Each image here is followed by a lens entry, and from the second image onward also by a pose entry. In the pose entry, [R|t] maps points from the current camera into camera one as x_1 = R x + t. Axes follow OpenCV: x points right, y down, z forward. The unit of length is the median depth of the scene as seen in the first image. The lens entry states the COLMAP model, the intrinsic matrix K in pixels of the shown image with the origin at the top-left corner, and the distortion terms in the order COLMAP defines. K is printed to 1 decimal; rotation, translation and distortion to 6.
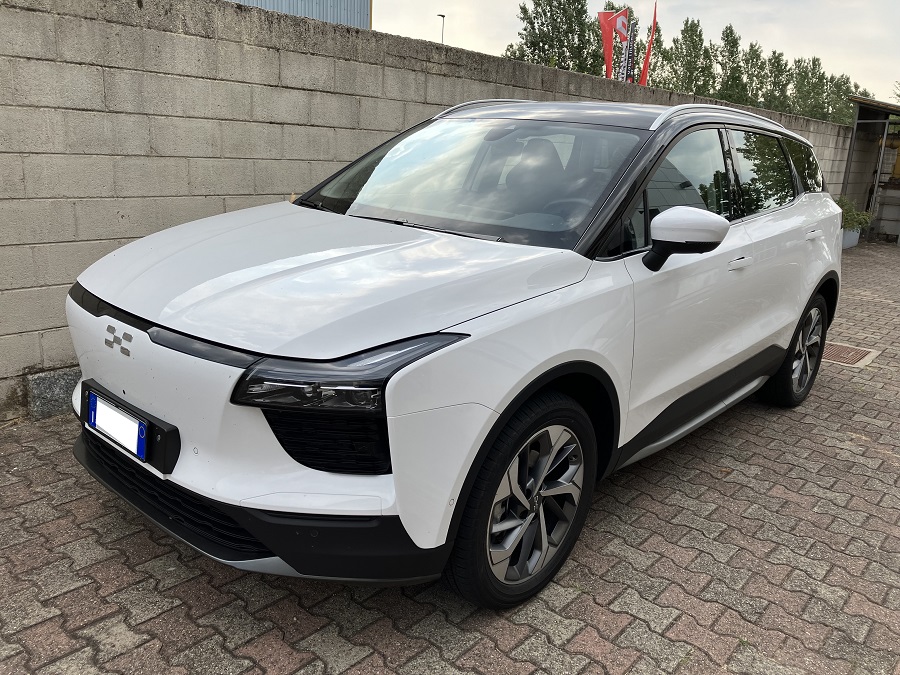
lens RADIAL K [[743.1, 0, 454.6], [0, 743.1, 329.5], [0, 0, 1]] dist [0.016113, -0.005783]
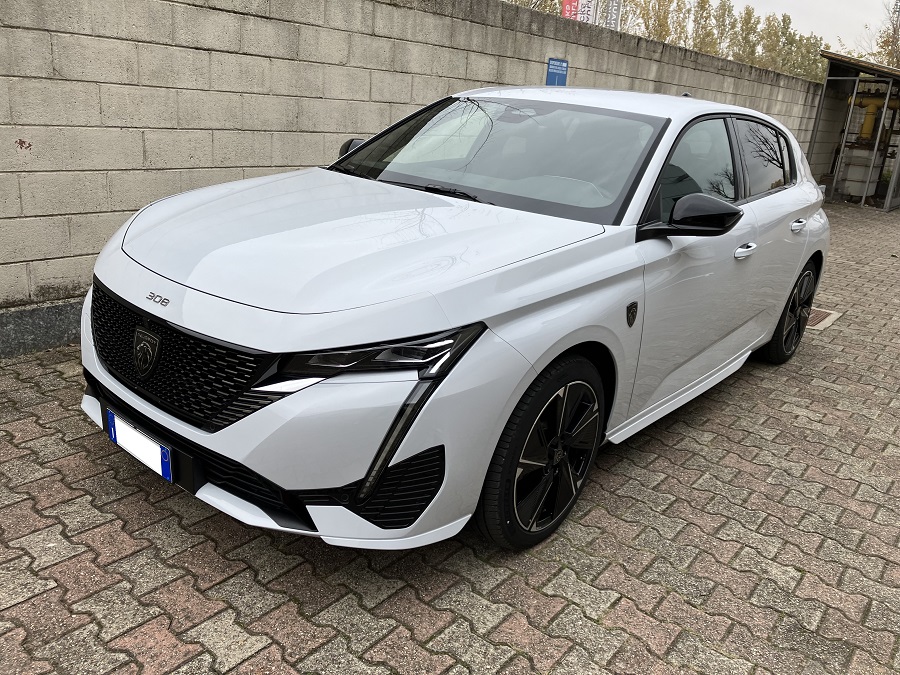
lens RADIAL K [[743.1, 0, 447.0], [0, 743.1, 327.9], [0, 0, 1]] dist [0.016113, -0.005783]
pose [[0.999140, 0.017779, 0.037471, 0.029128], [-0.019964, 0.998072, 0.058769, 0.001852], [-0.036354, -0.059466, 0.997568, 0.066035]]
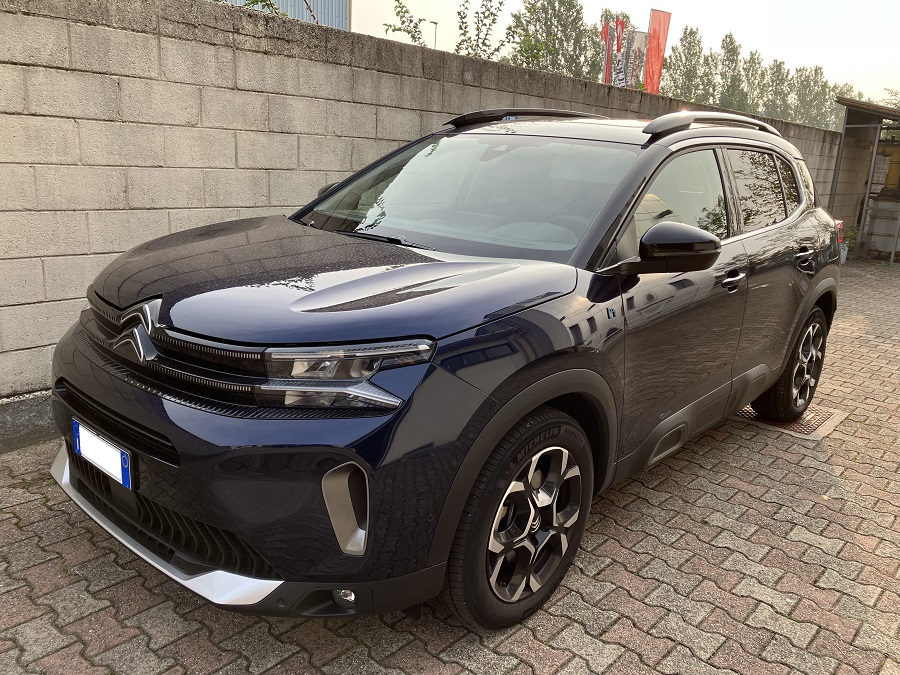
lens RADIAL K [[743.1, 0, 458.1], [0, 743.1, 335.8], [0, 0, 1]] dist [0.016113, -0.005783]
pose [[0.999998, 0.001737, -0.001271, 0.226040], [-0.001743, 0.999990, -0.004227, -0.064032], [0.001264, 0.004230, 0.999990, 0.303964]]
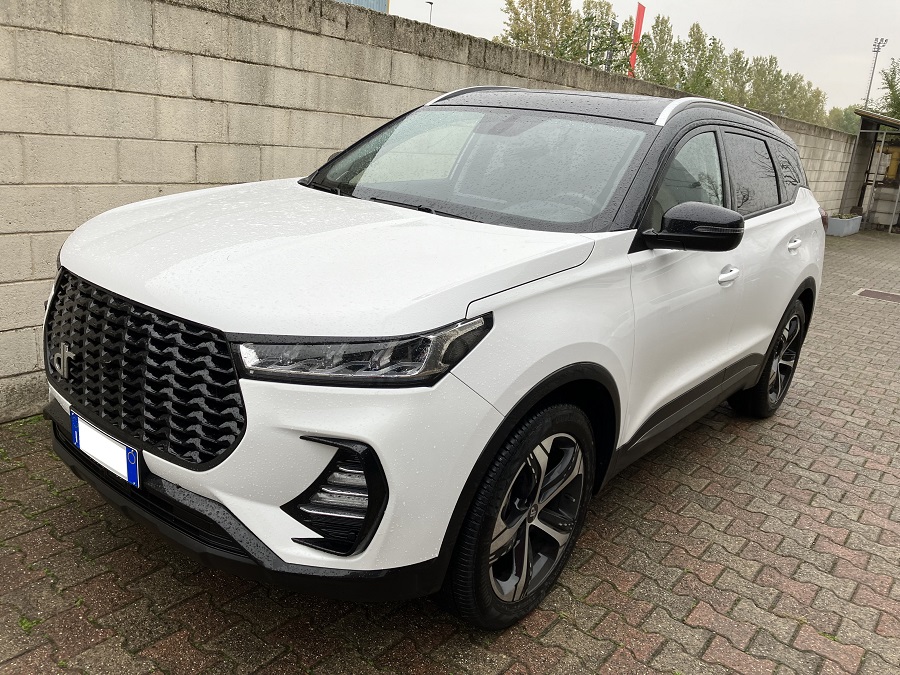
lens RADIAL K [[743.1, 0, 450.0], [0, 743.1, 328.0], [0, 0, 1]] dist [0.016113, -0.005783]
pose [[0.997877, 0.020687, 0.061747, -0.633684], [-0.022010, 0.999541, 0.020822, 0.105416], [-0.061288, -0.022136, 0.997875, -0.592440]]
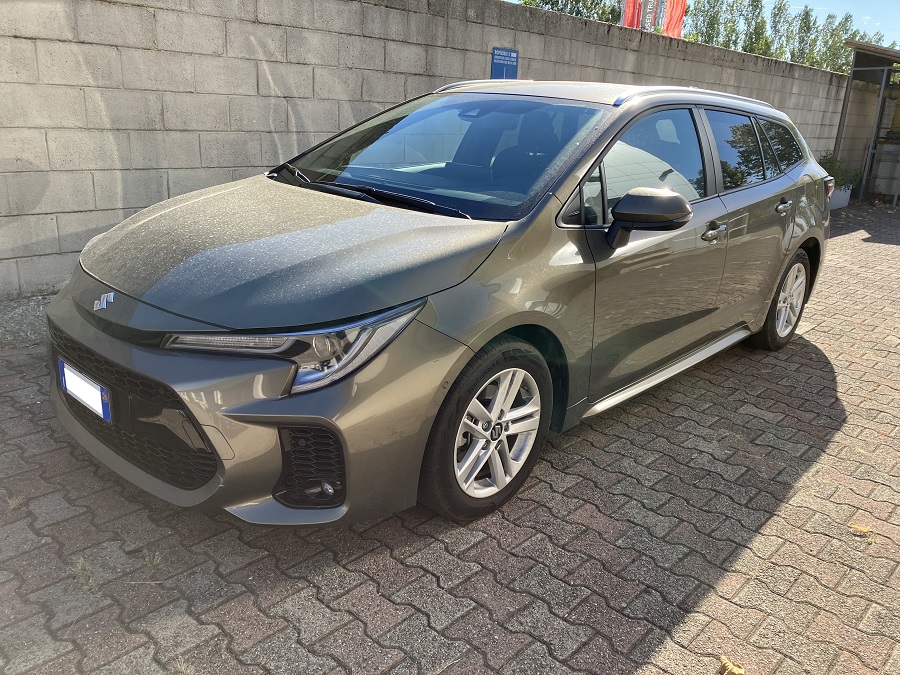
lens RADIAL K [[743.1, 0, 453.8], [0, 743.1, 332.2], [0, 0, 1]] dist [0.016113, -0.005783]
pose [[0.999636, 0.007425, -0.025929, 0.247741], [-0.006105, 0.998698, 0.050647, -0.003631], [0.026271, -0.050470, 0.998380, 0.194230]]
